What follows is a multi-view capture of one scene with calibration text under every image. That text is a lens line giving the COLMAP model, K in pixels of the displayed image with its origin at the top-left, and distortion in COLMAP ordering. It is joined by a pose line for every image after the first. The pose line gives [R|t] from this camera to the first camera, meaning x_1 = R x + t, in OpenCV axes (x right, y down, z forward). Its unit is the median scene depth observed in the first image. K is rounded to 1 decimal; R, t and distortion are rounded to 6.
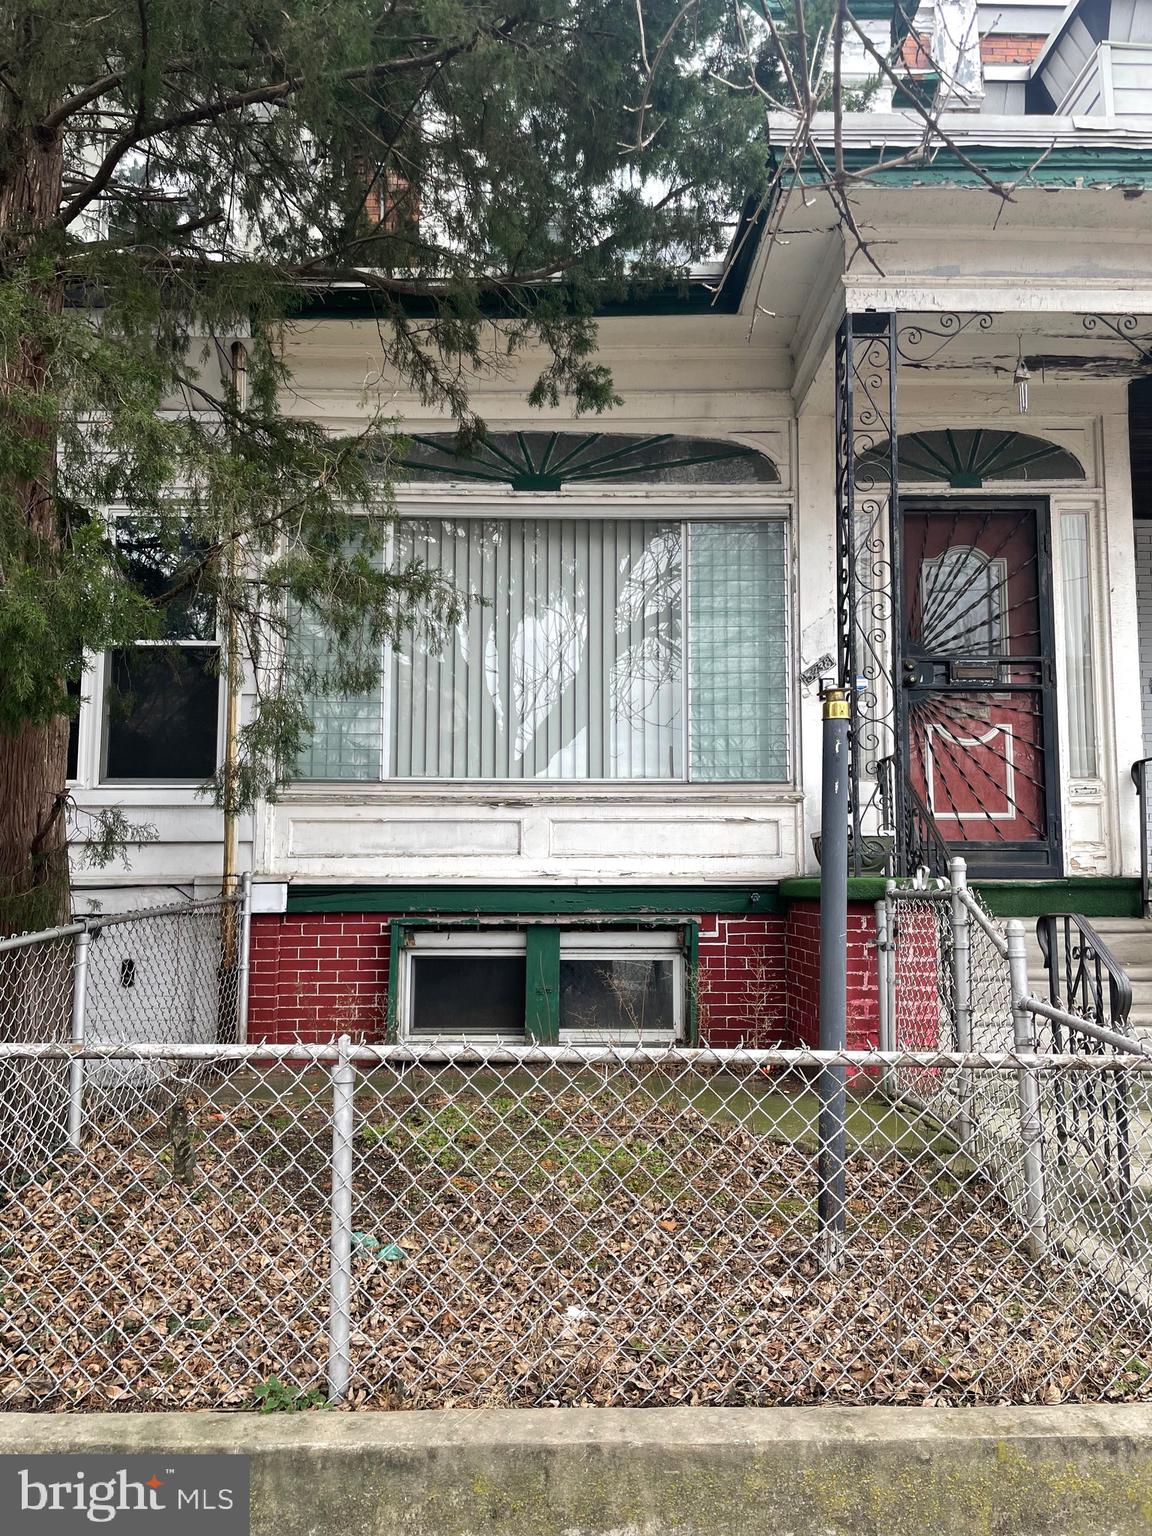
lens RADIAL K [[1192.6, 0, 562.4], [0, 1192.6, 772.1], [0, 0, 1]] dist [0.078288, -0.121001]
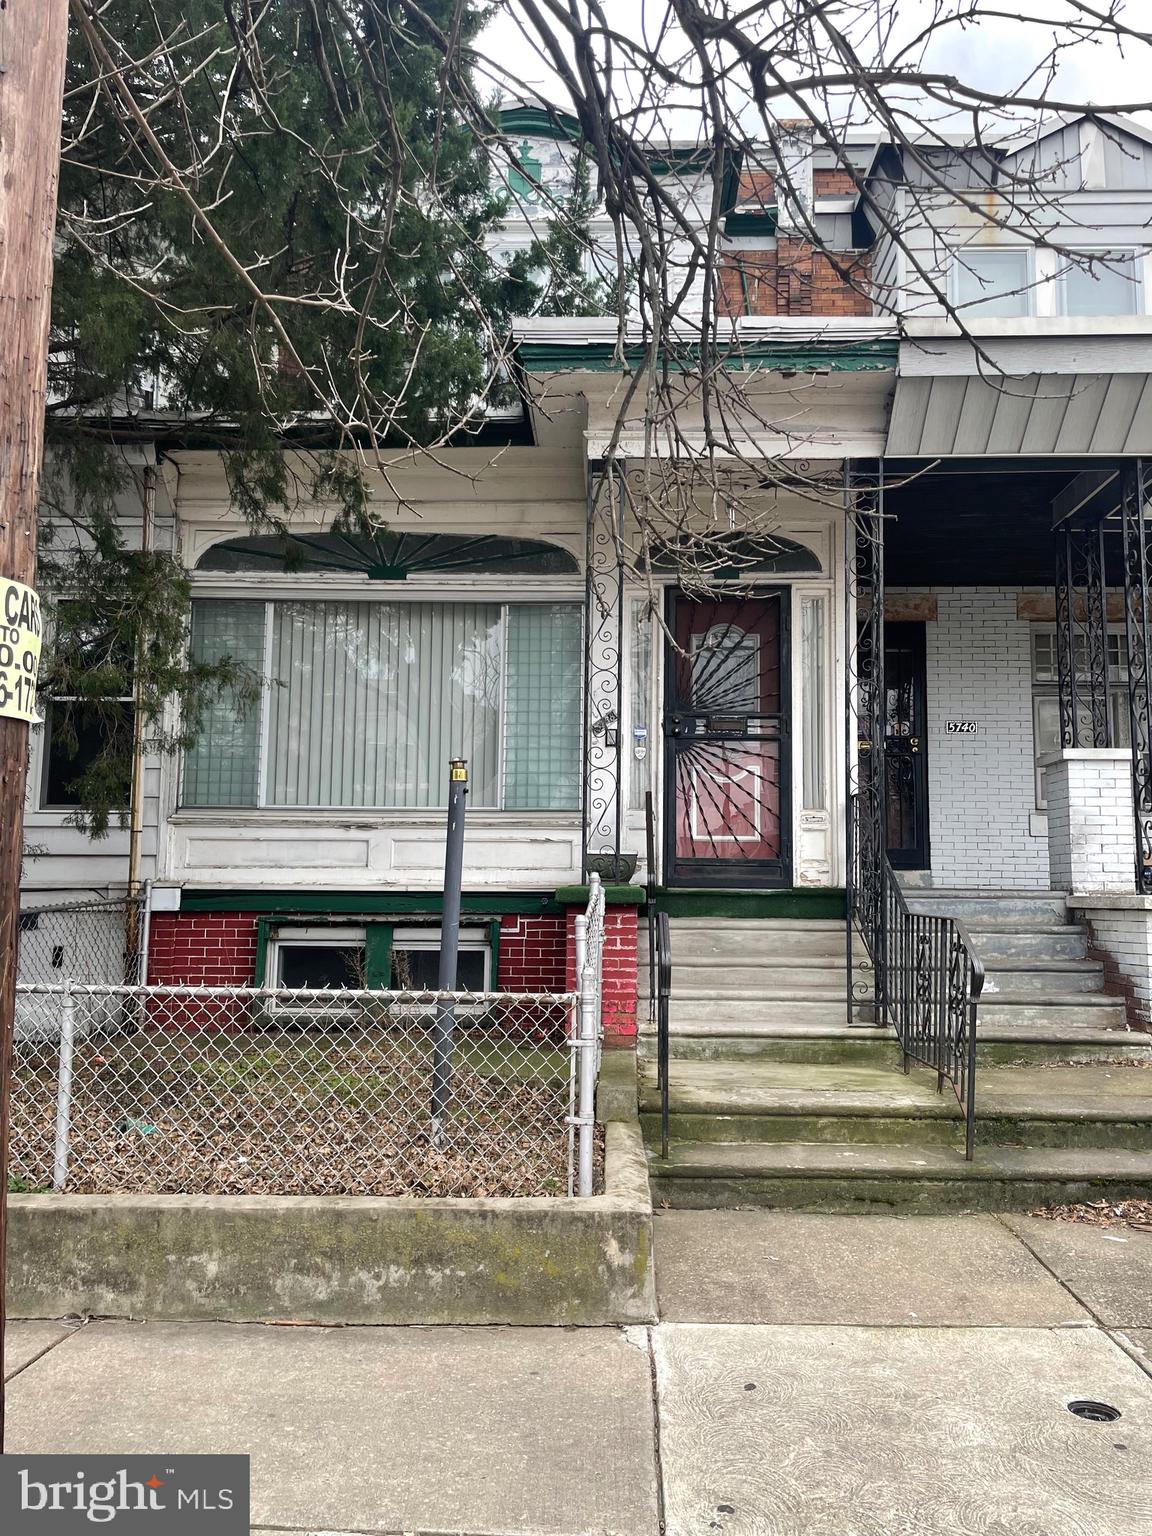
lens RADIAL K [[1192.6, 0, 588.5], [0, 1192.6, 772.1], [0, 0, 1]] dist [0.078288, -0.121001]
pose [[0.999574, 0.005769, -0.028624, 0.239113], [-0.005936, 0.999966, -0.005754, -0.026045], [0.028589, 0.005921, 0.999574, -0.270463]]
